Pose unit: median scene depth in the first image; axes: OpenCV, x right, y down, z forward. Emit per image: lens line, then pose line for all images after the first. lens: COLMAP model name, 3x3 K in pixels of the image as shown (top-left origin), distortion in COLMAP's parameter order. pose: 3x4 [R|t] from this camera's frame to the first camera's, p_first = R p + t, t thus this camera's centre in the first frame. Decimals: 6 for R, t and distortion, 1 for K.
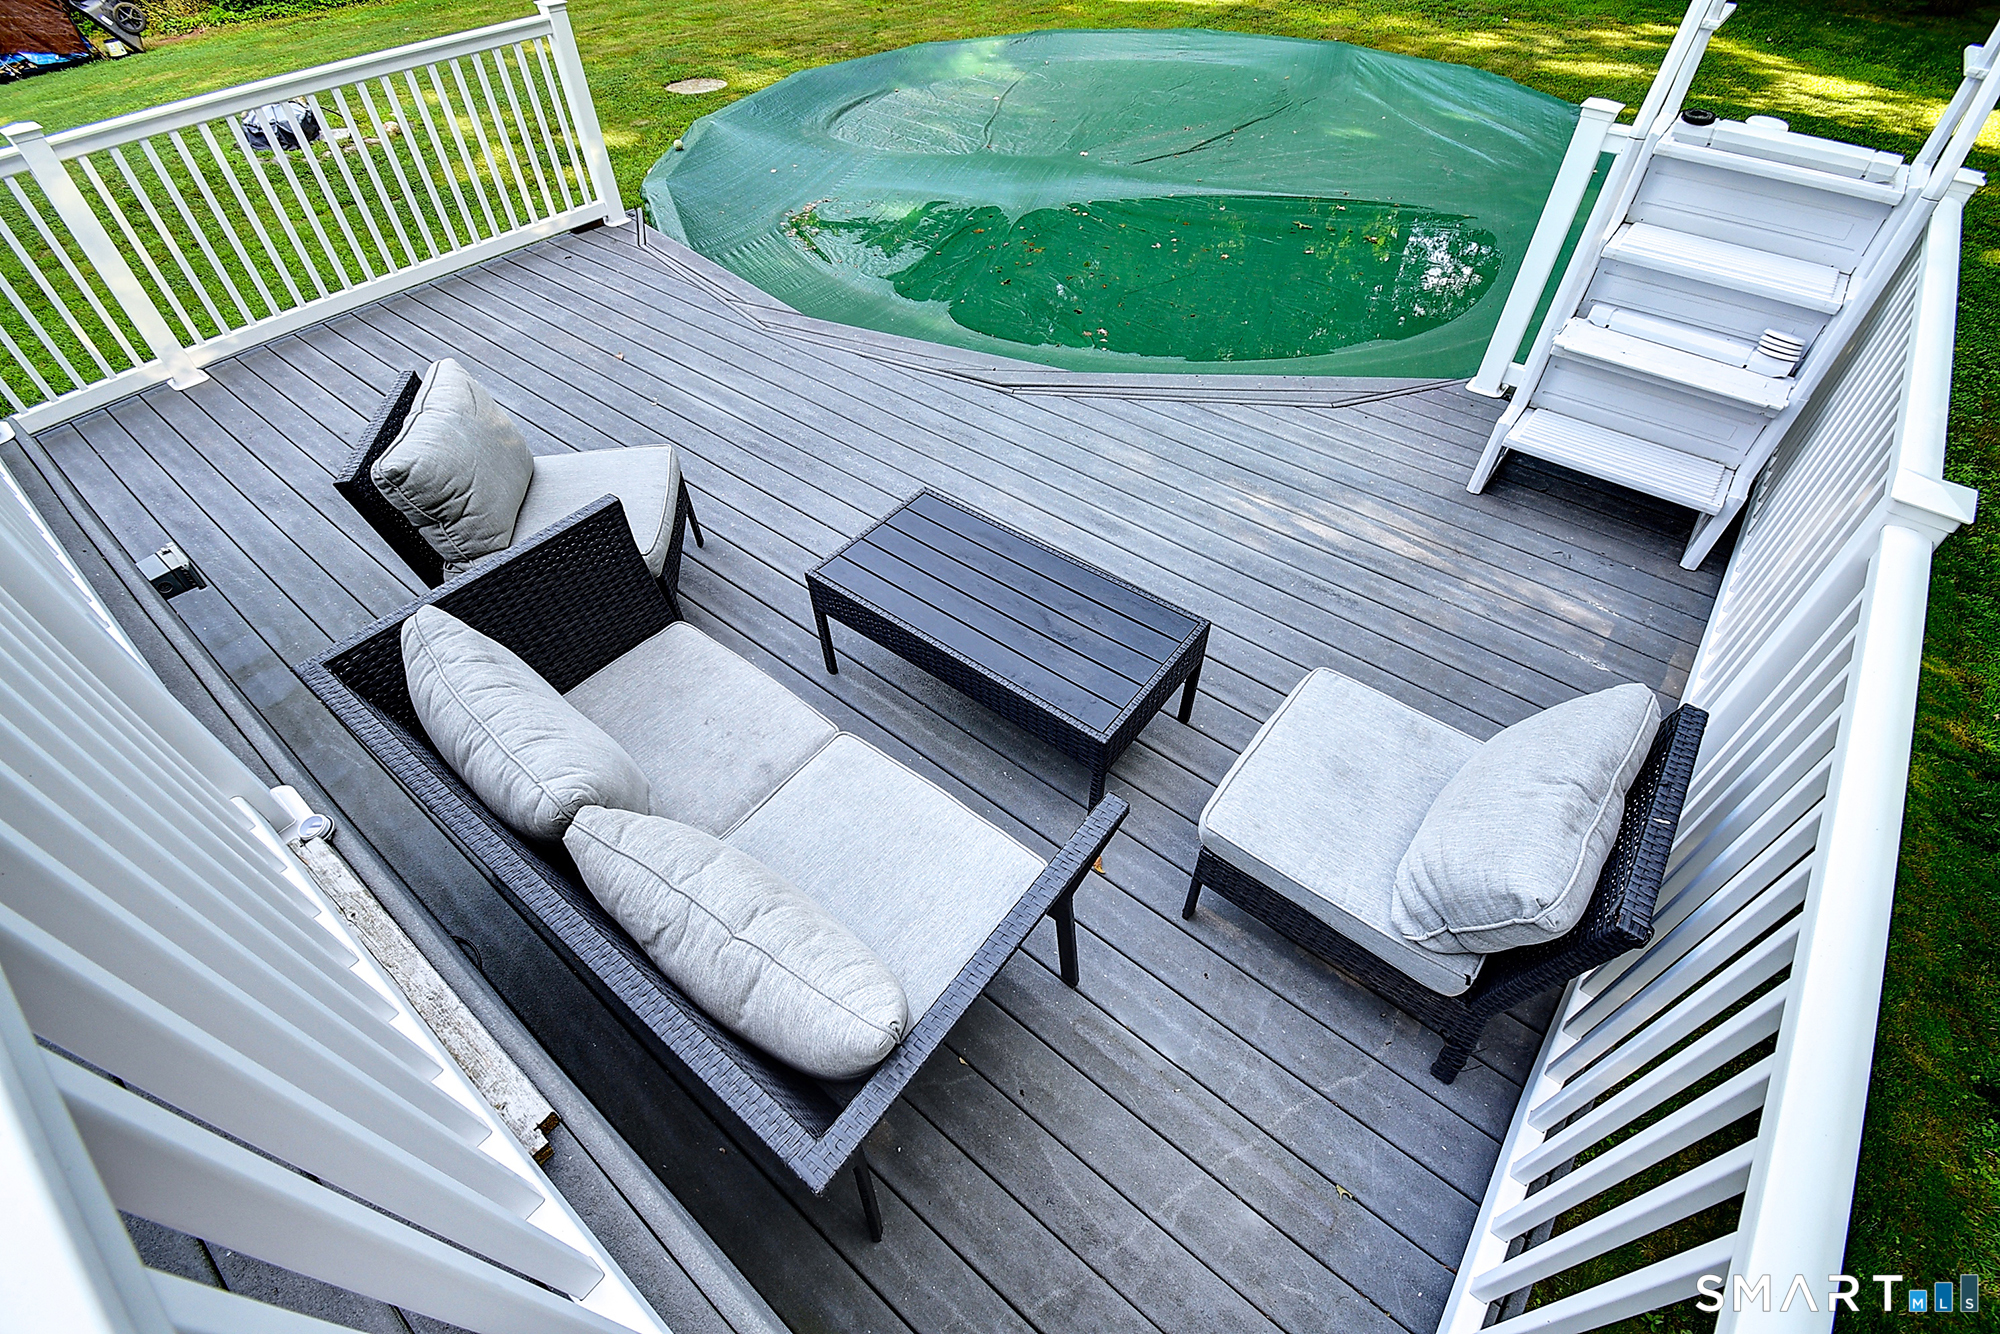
lens RADIAL K [[880.9, 0, 1000.0], [0, 880.9, 667.0], [0, 0, 1]] dist [-0.041120, -0.000306]
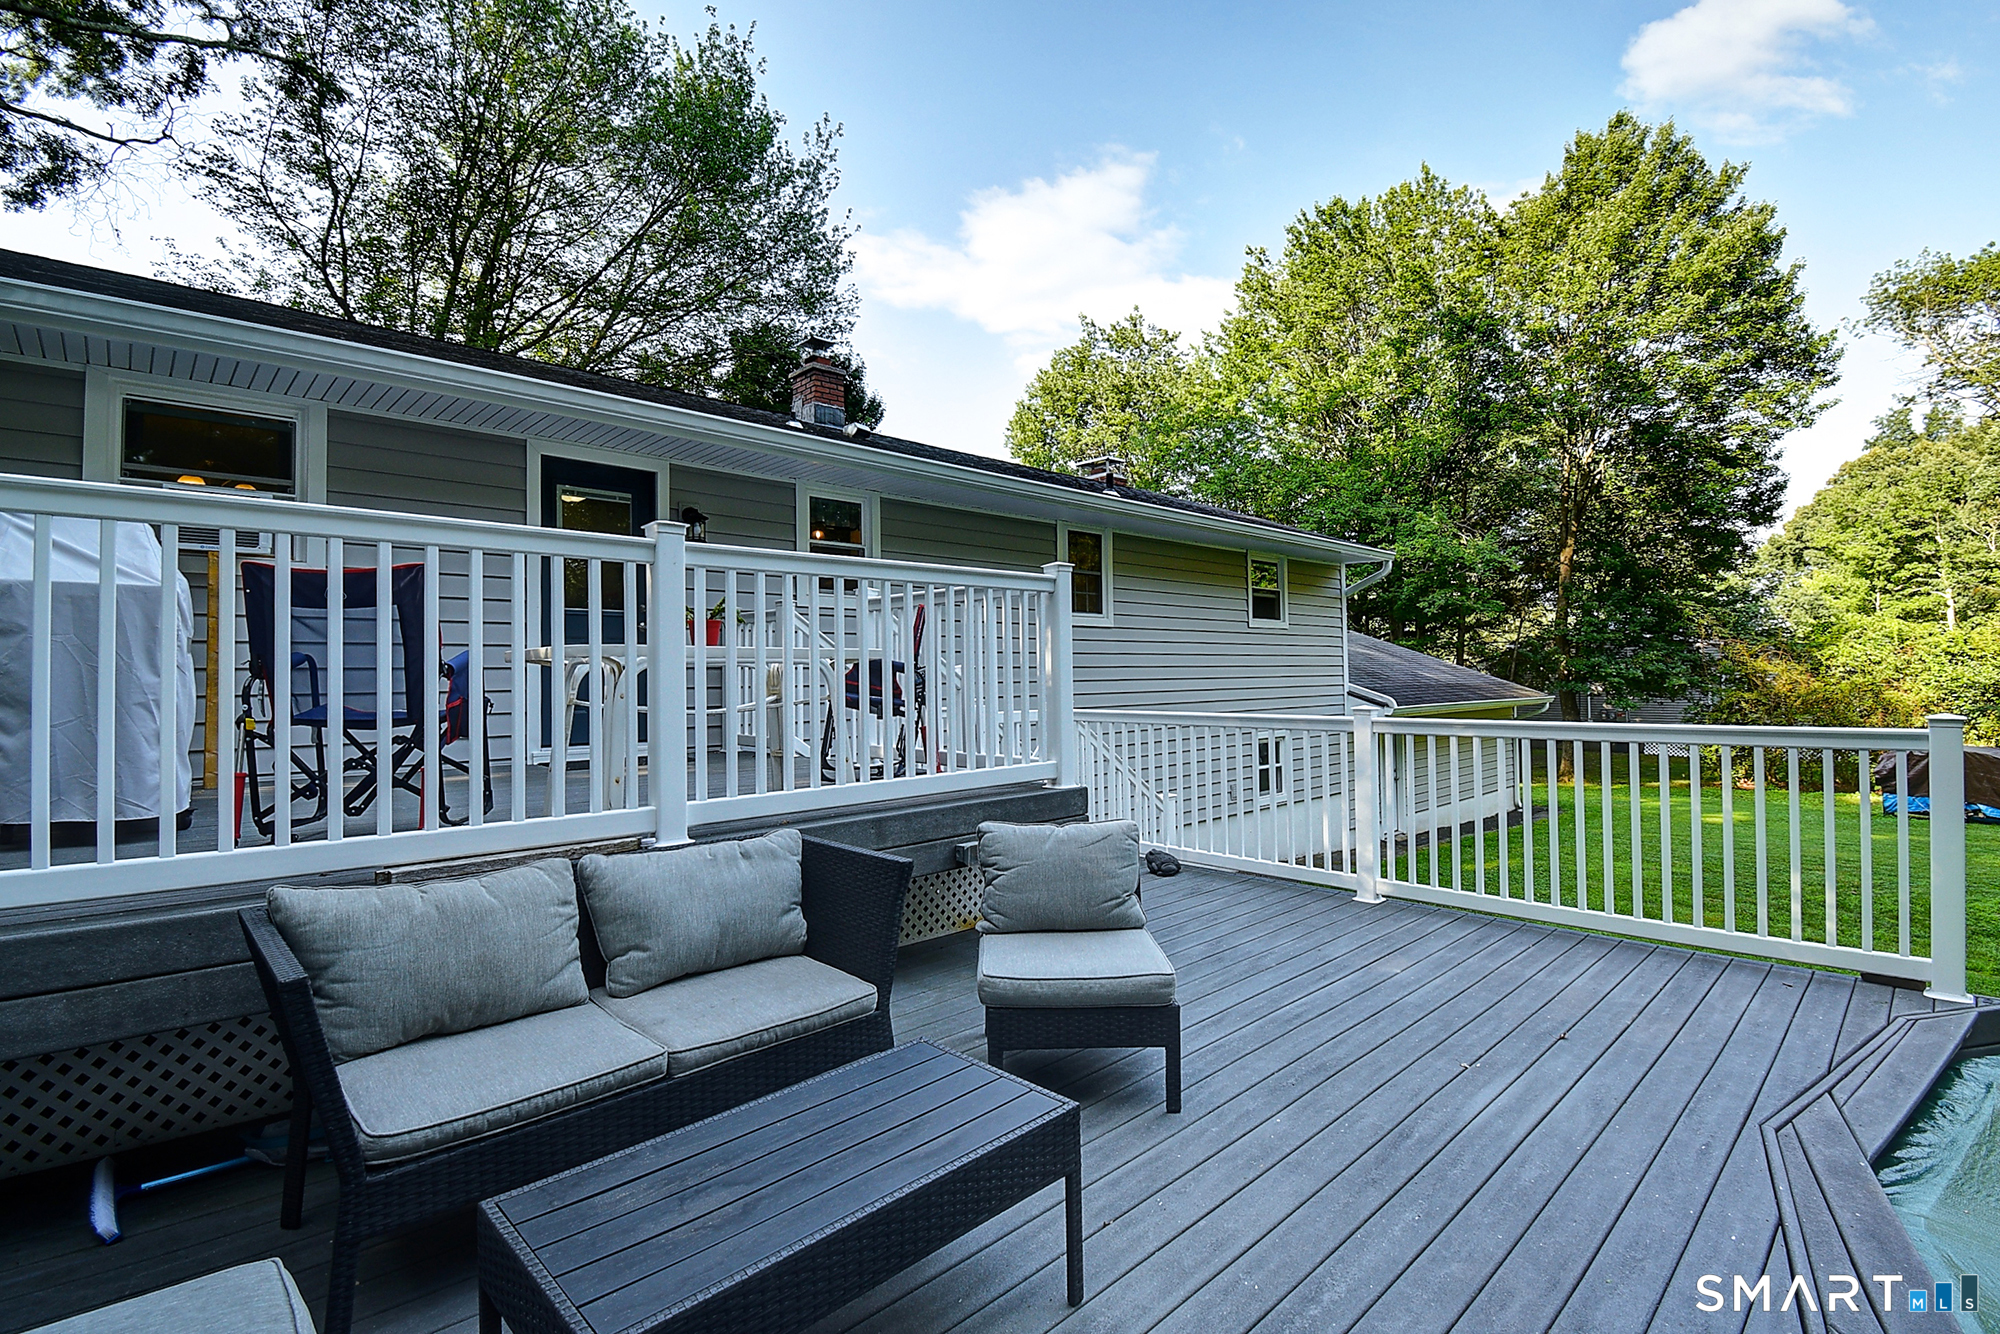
lens RADIAL K [[880.9, 0, 1000.0], [0, 880.9, 667.0], [0, 0, 1]] dist [-0.041120, -0.000306]
pose [[-0.156762, -0.016759, -0.987494, 0.393842], [-0.708603, 0.698394, 0.100637, -0.295224], [0.687973, 0.715518, -0.121357, 0.484841]]
